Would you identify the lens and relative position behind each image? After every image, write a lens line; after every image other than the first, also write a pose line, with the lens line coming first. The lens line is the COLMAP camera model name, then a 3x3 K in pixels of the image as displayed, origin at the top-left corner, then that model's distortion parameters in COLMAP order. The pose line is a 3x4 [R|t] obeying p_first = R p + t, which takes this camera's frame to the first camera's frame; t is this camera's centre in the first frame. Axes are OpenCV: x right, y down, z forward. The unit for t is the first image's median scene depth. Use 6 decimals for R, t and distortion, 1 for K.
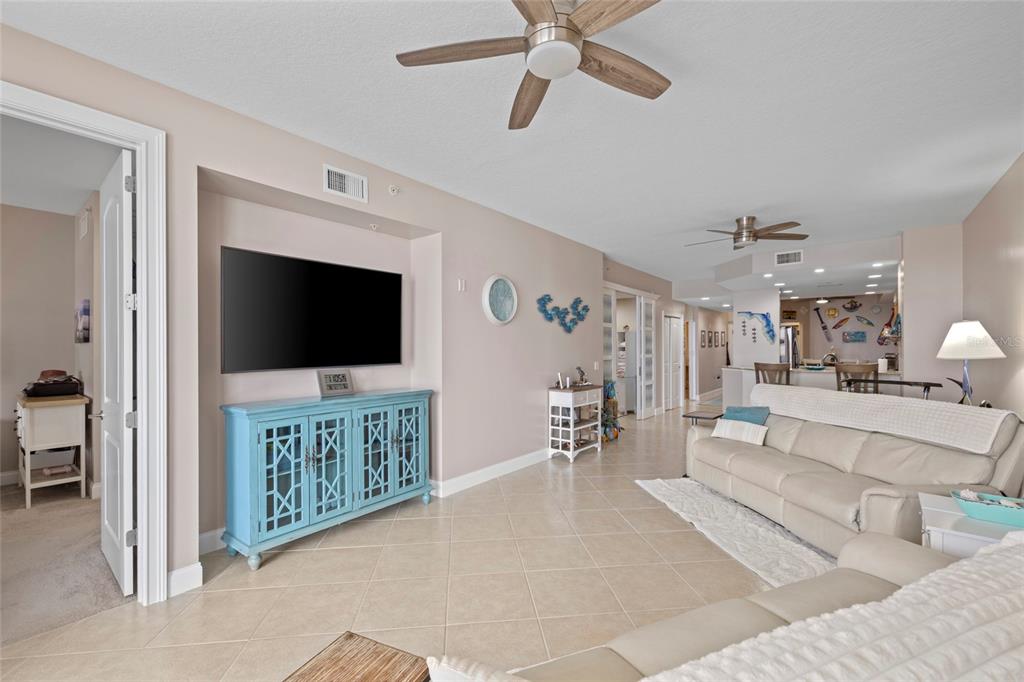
lens RADIAL K [[429.1, 0, 507.4], [0, 429.1, 345.7], [0, 0, 1]] dist [-0.003800, 0.000027]
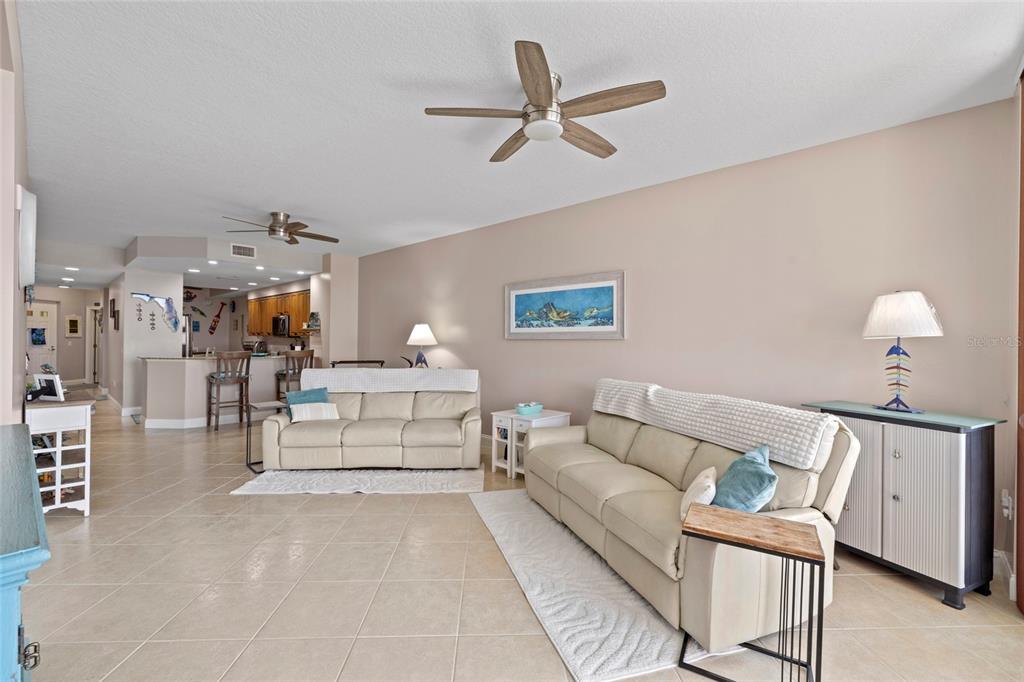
lens RADIAL K [[429.1, 0, 509.4], [0, 429.1, 342.2], [0, 0, 1]] dist [-0.003800, 0.000027]
pose [[0.060639, -0.001856, 0.998158, -0.266936], [-0.018010, 0.999833, 0.002953, 0.002830], [-0.997997, -0.018156, 0.060595, 0.211752]]
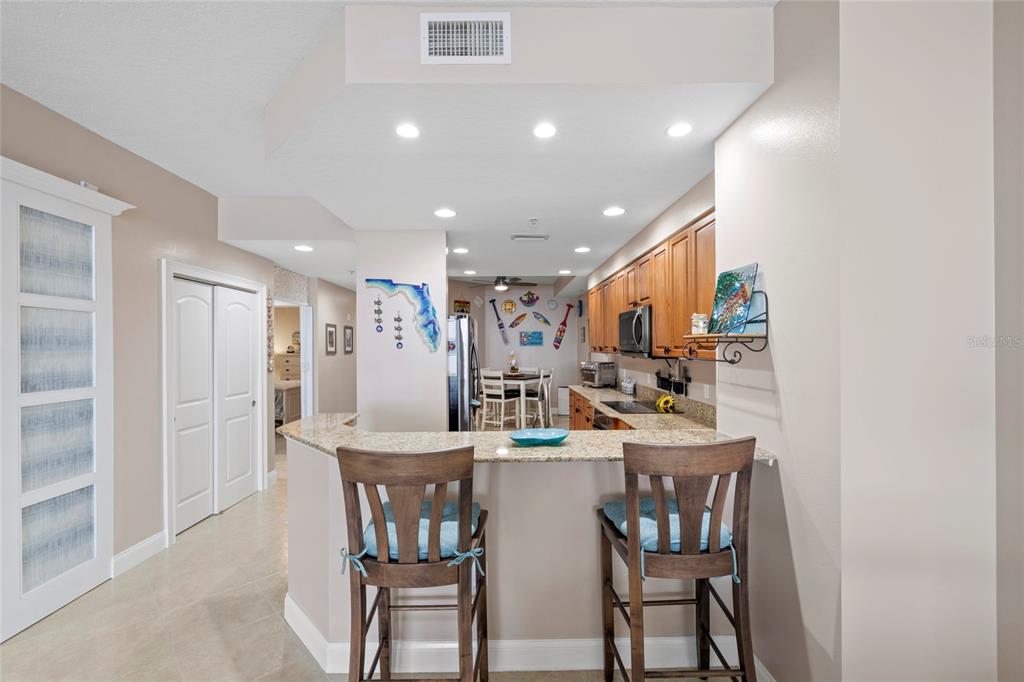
lens RADIAL K [[429.1, 0, 508.3], [0, 429.1, 347.5], [0, 0, 1]] dist [-0.003800, 0.000027]
pose [[0.769465, -0.004065, 0.638676, 0.380794], [0.001907, 0.999990, 0.004067, -0.009700], [-0.638686, -0.001912, 0.769465, 0.585416]]
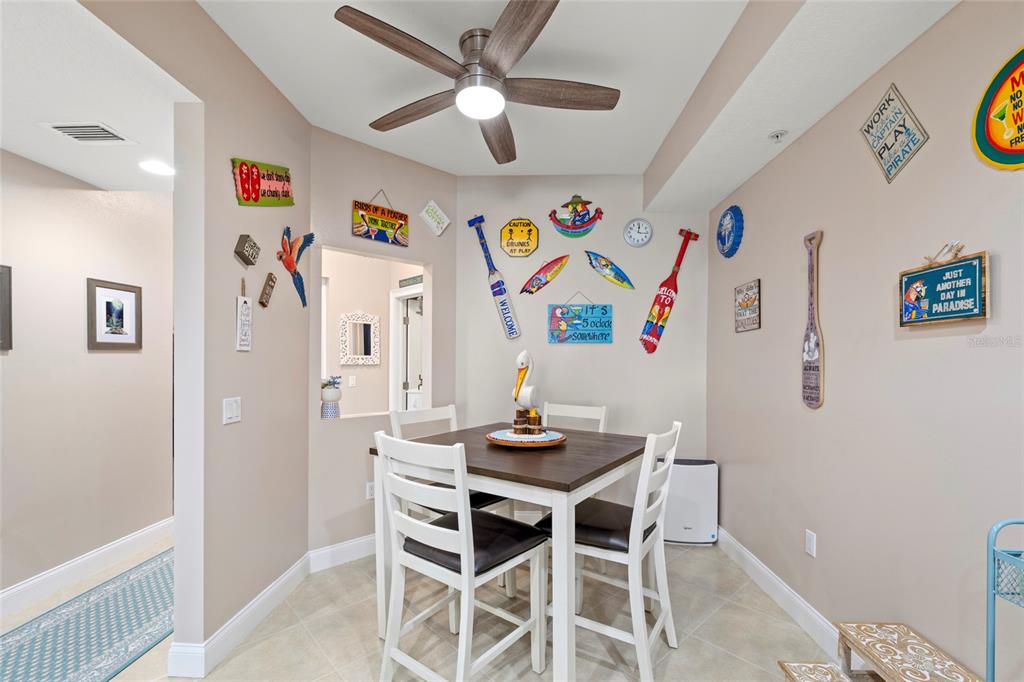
lens RADIAL K [[429.1, 0, 502.5], [0, 429.1, 361.3], [0, 0, 1]] dist [-0.003800, 0.000027]
pose [[0.814469, 0.005787, 0.580178, 0.836412], [-0.008621, 0.999961, 0.002128, 0.007697], [-0.580143, -0.006735, 0.814487, 1.109204]]
